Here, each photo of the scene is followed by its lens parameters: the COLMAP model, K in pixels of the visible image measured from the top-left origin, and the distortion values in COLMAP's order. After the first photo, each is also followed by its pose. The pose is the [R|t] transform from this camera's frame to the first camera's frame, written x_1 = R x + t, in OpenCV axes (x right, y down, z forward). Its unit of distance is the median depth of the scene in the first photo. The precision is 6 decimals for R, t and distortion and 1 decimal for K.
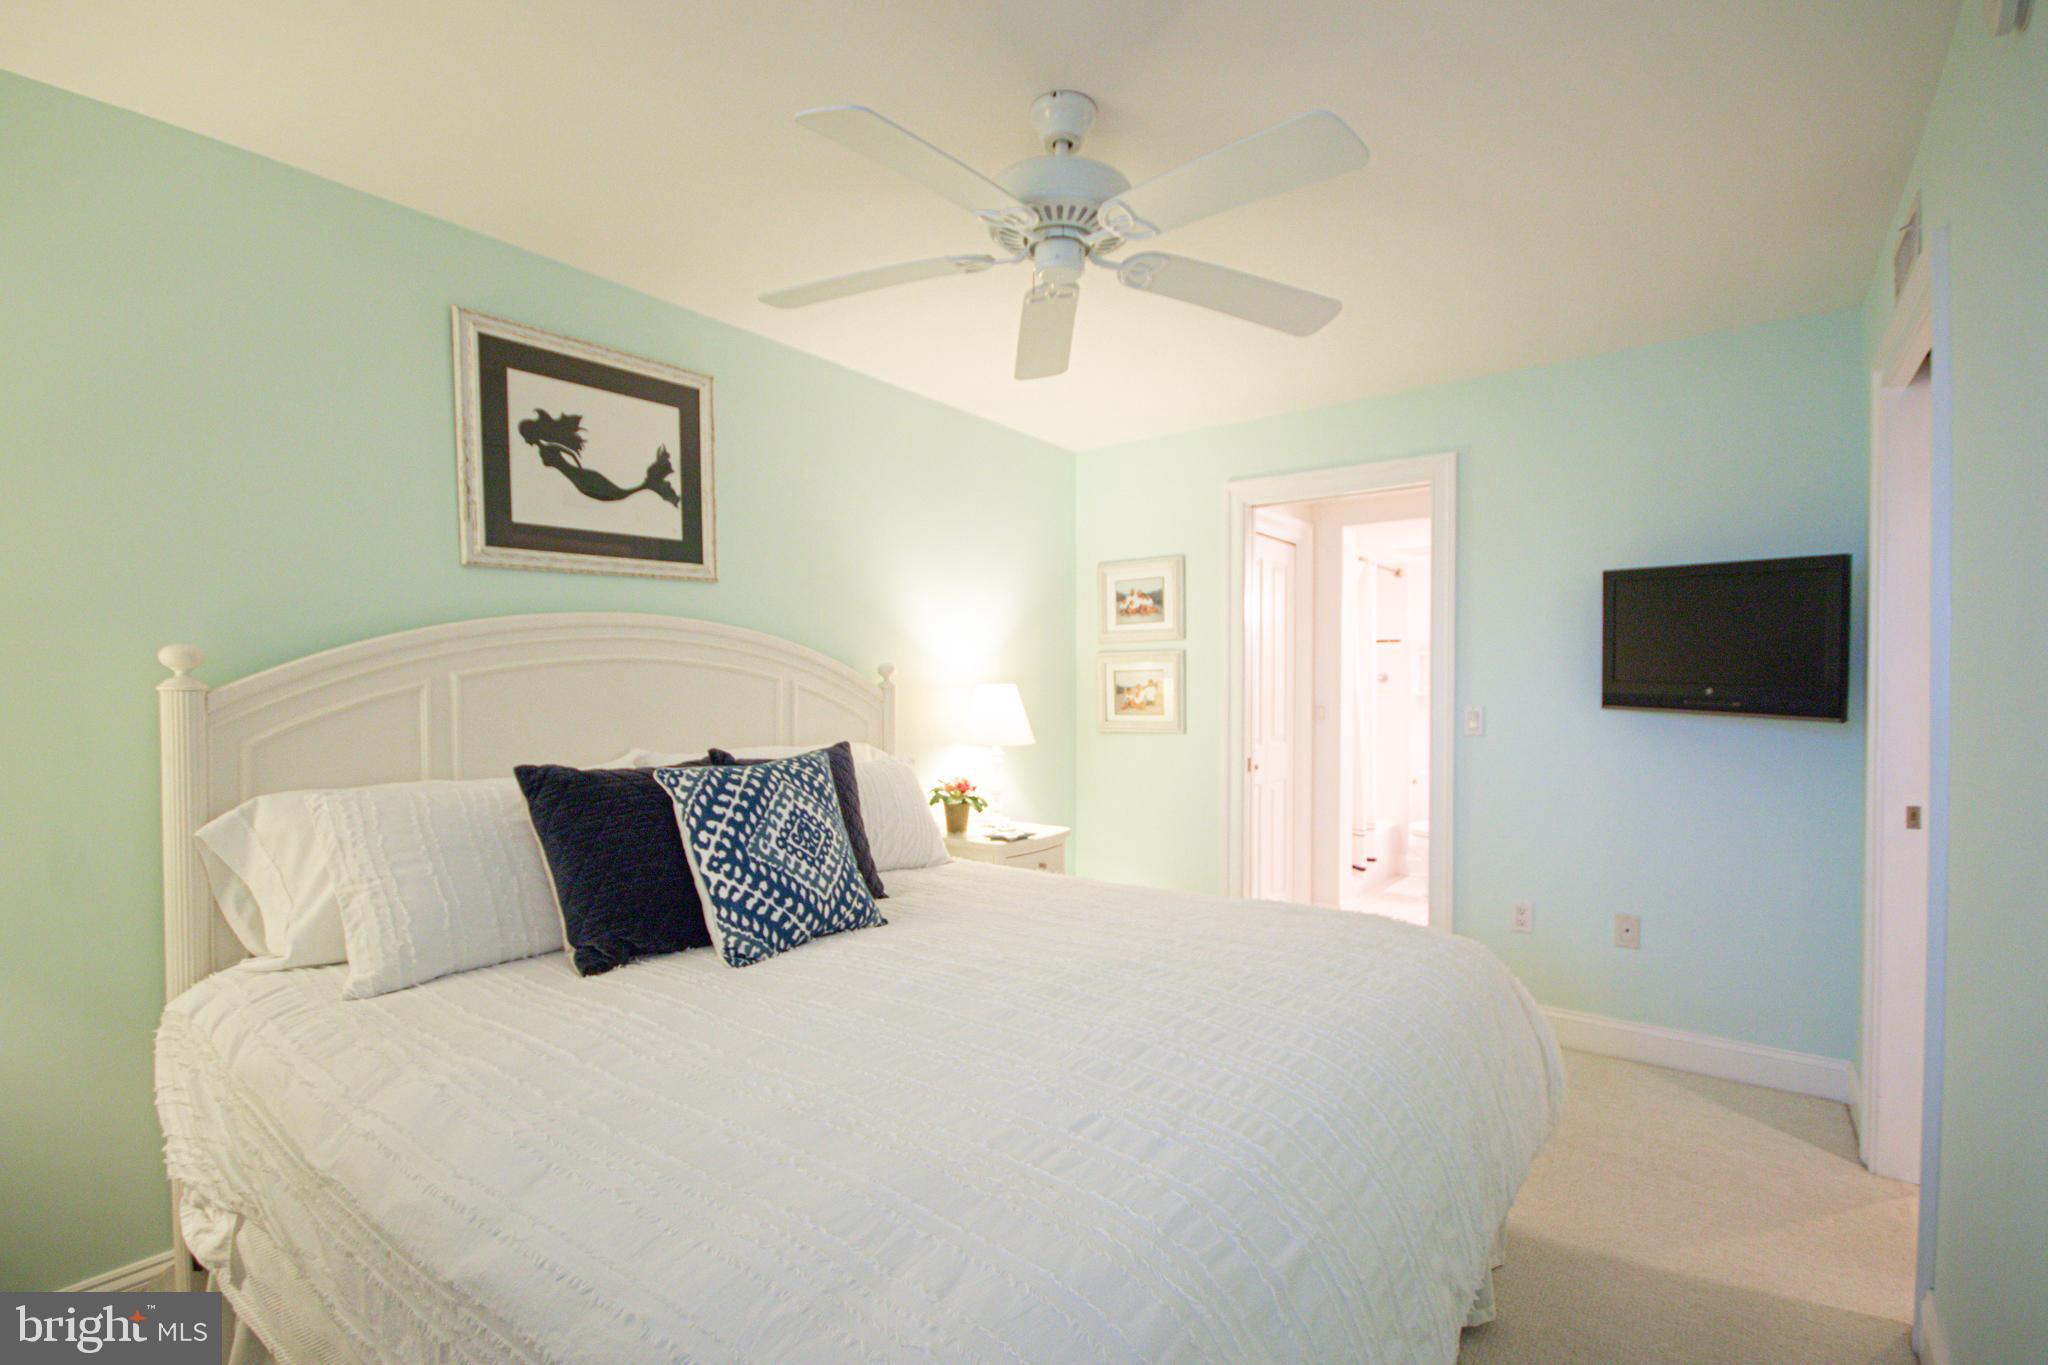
lens RADIAL K [[971.1, 0, 1028.4], [0, 971.1, 687.2], [0, 0, 1]] dist [-0.000720, -0.008505]
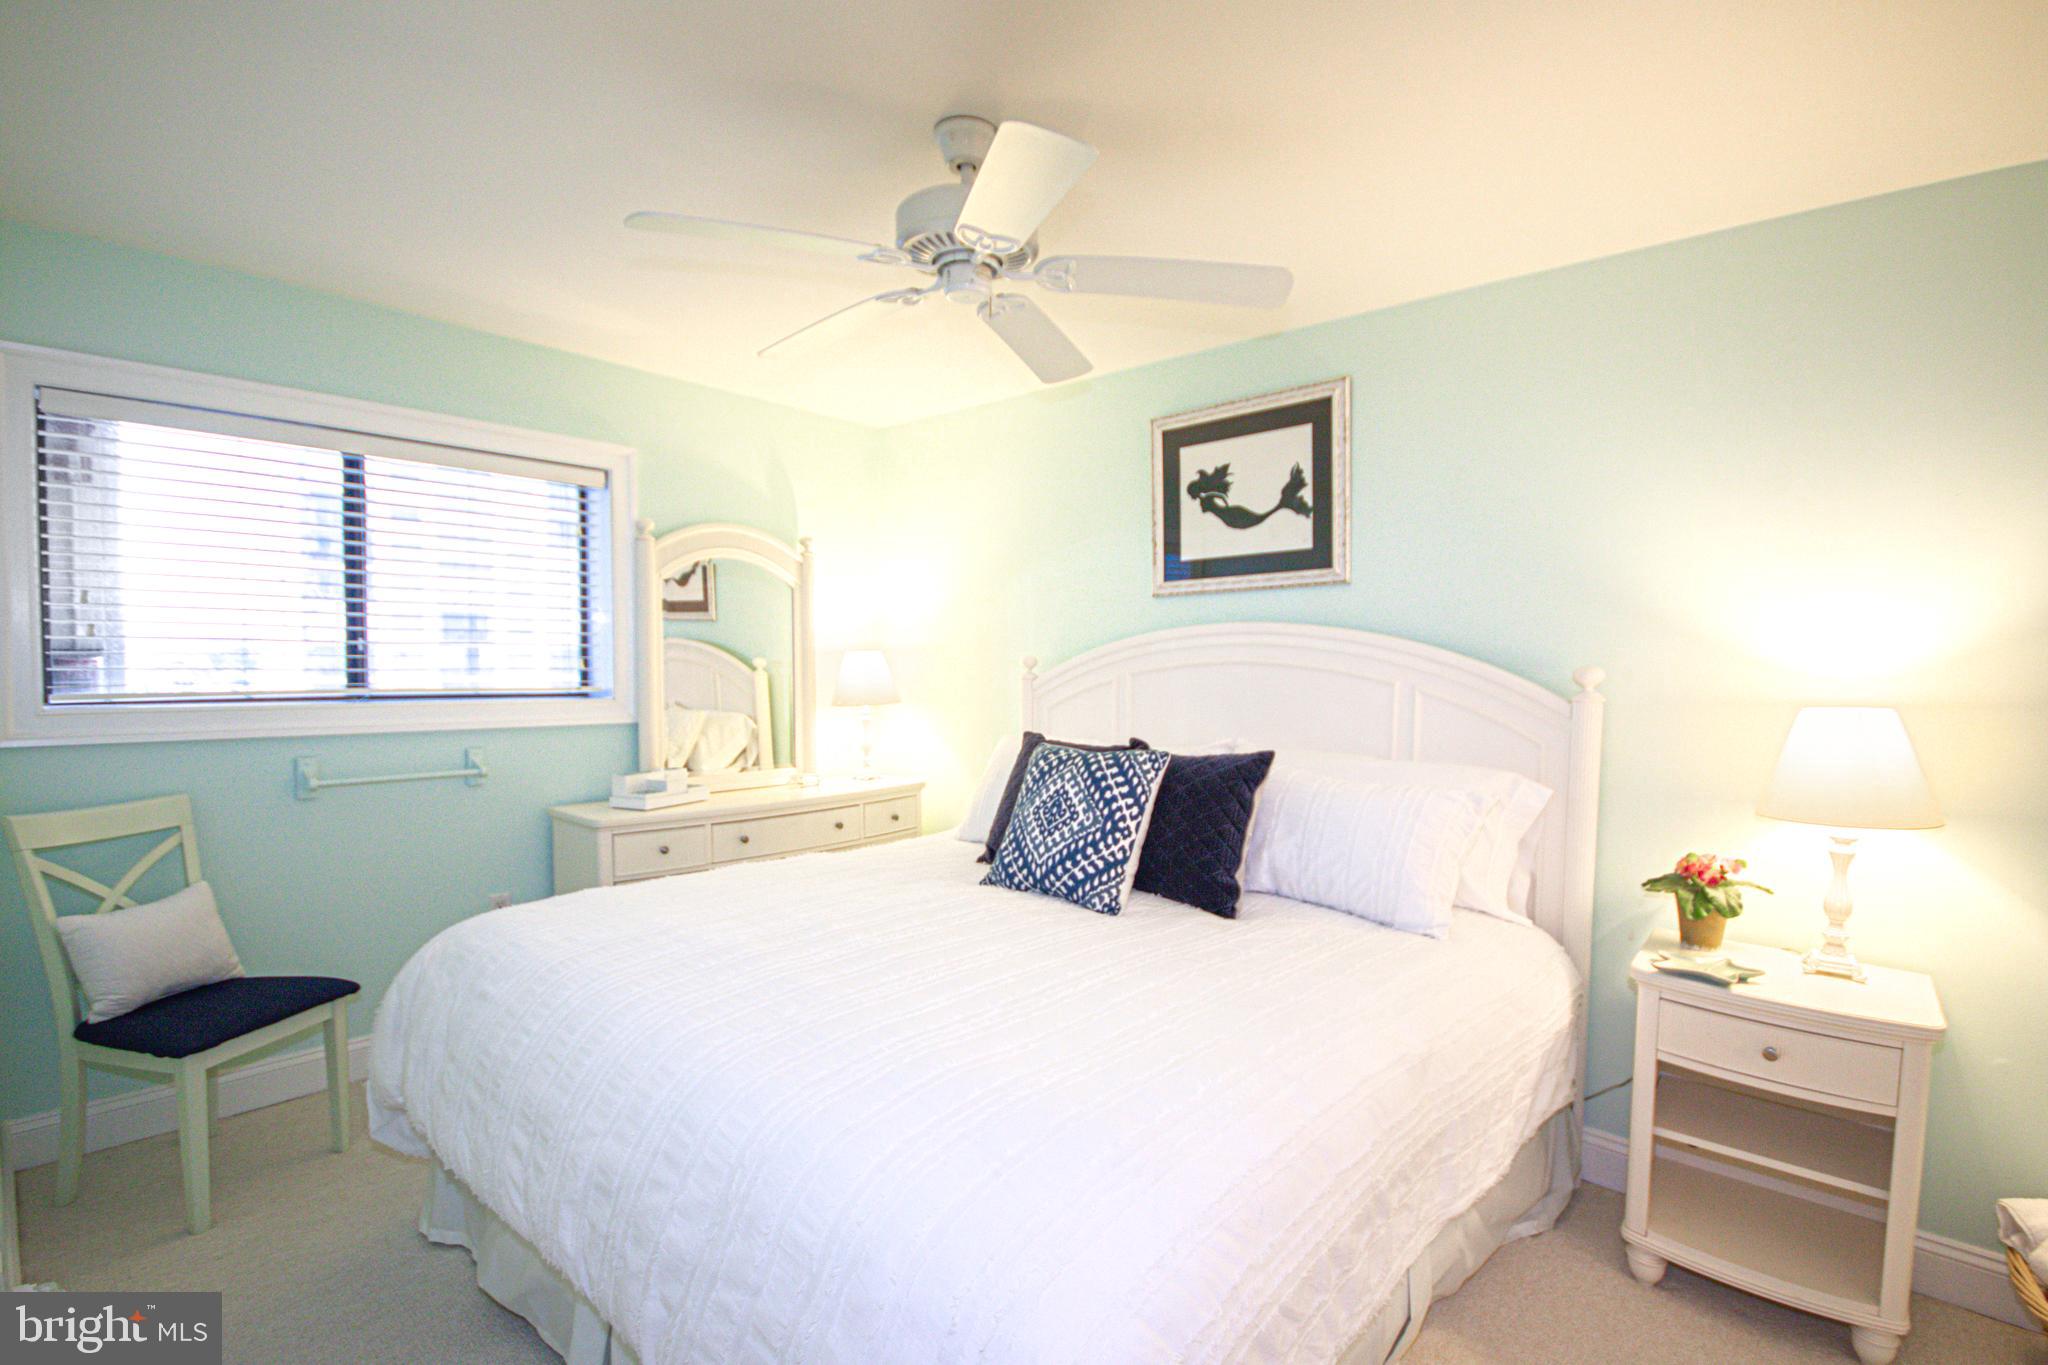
lens RADIAL K [[971.1, 0, 1024.7], [0, 971.1, 678.1], [0, 0, 1]] dist [-0.000720, -0.008505]
pose [[-0.132811, 0.027650, -0.990756, 0.808958], [-0.015931, 0.999422, 0.030028, -0.041450], [0.991013, 0.019772, -0.132293, 0.921633]]
